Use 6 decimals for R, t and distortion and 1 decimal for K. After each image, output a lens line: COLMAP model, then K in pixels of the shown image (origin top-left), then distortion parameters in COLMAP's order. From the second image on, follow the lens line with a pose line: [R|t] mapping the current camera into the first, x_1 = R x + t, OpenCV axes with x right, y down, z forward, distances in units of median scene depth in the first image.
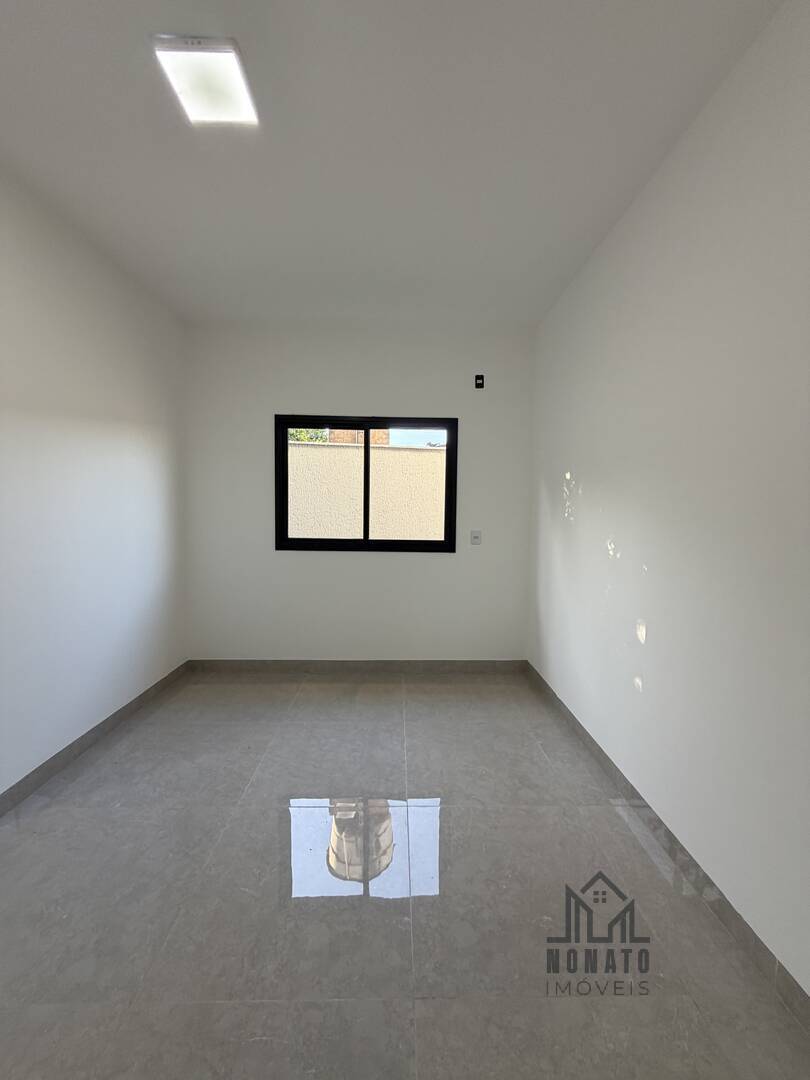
lens RADIAL K [[432.6, 0, 406.4], [0, 432.6, 536.1], [0, 0, 1]] dist [0.000269, -0.000535]
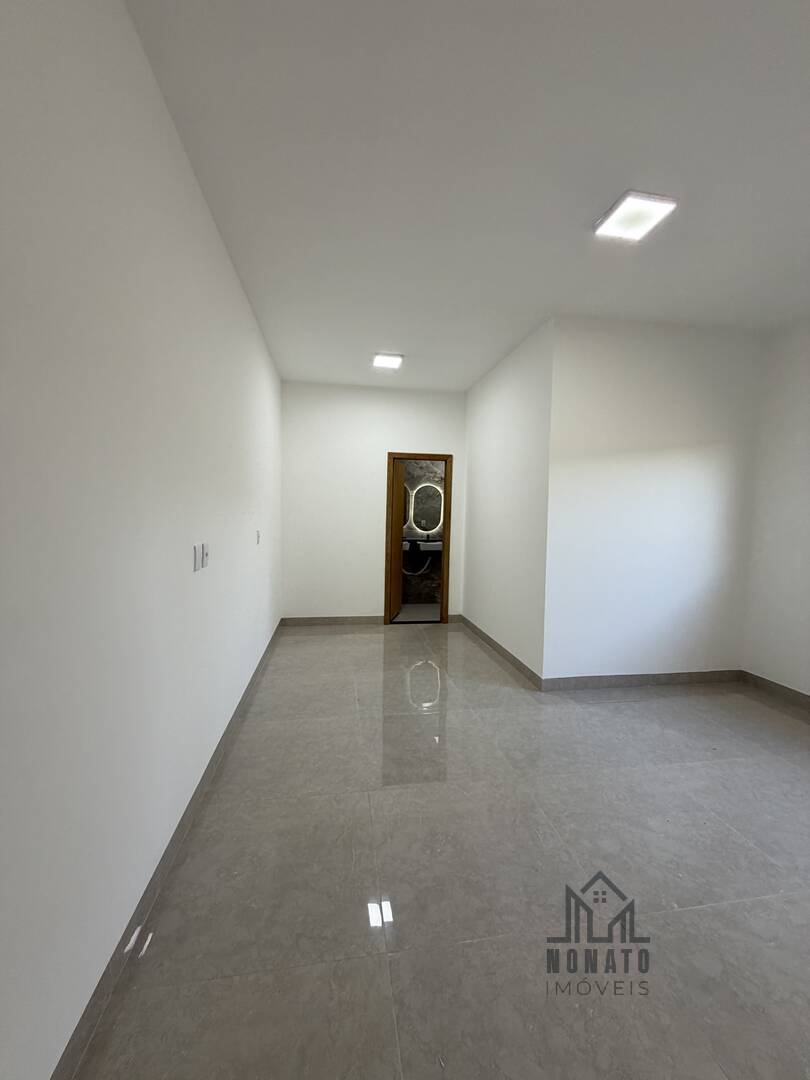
lens RADIAL K [[432.6, 0, 406.4], [0, 432.6, 536.1], [0, 0, 1]] dist [0.000269, -0.000535]
pose [[0.144868, 0.045250, -0.988416, 0.633435], [-0.084634, 0.995859, 0.033187, 0.011262], [0.985825, 0.078846, 0.148098, 0.094596]]
